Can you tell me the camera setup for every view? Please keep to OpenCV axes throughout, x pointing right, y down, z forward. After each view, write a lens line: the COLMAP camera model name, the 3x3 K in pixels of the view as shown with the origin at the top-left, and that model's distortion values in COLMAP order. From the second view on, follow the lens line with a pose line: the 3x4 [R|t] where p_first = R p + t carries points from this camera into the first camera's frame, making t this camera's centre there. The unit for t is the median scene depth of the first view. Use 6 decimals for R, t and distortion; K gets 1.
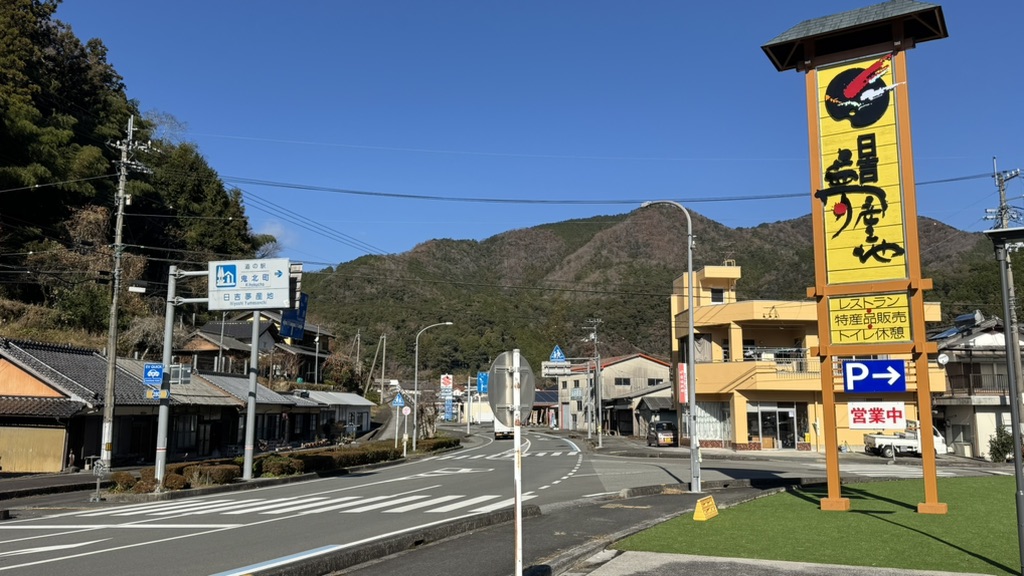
lens RADIAL K [[847.4, 0, 512.5], [0, 847.4, 289.8], [0, 0, 1]] dist [0.076790, -0.120733]
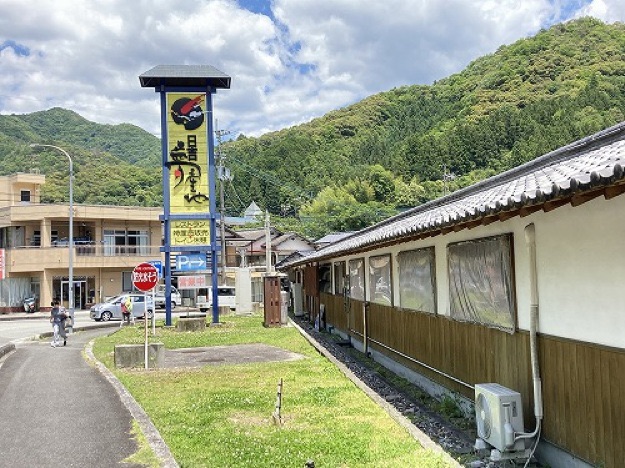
lens RADIAL K [[660.4, 0, 315.3], [0, 660.4, 231.6], [0, 0, 1]] dist [0.102994, 0.000000]
pose [[0.770934, 0.012707, 0.636788, -0.302614], [-0.055424, 0.997347, 0.047197, -0.052410], [-0.634499, -0.071679, 0.769593, -0.310264]]
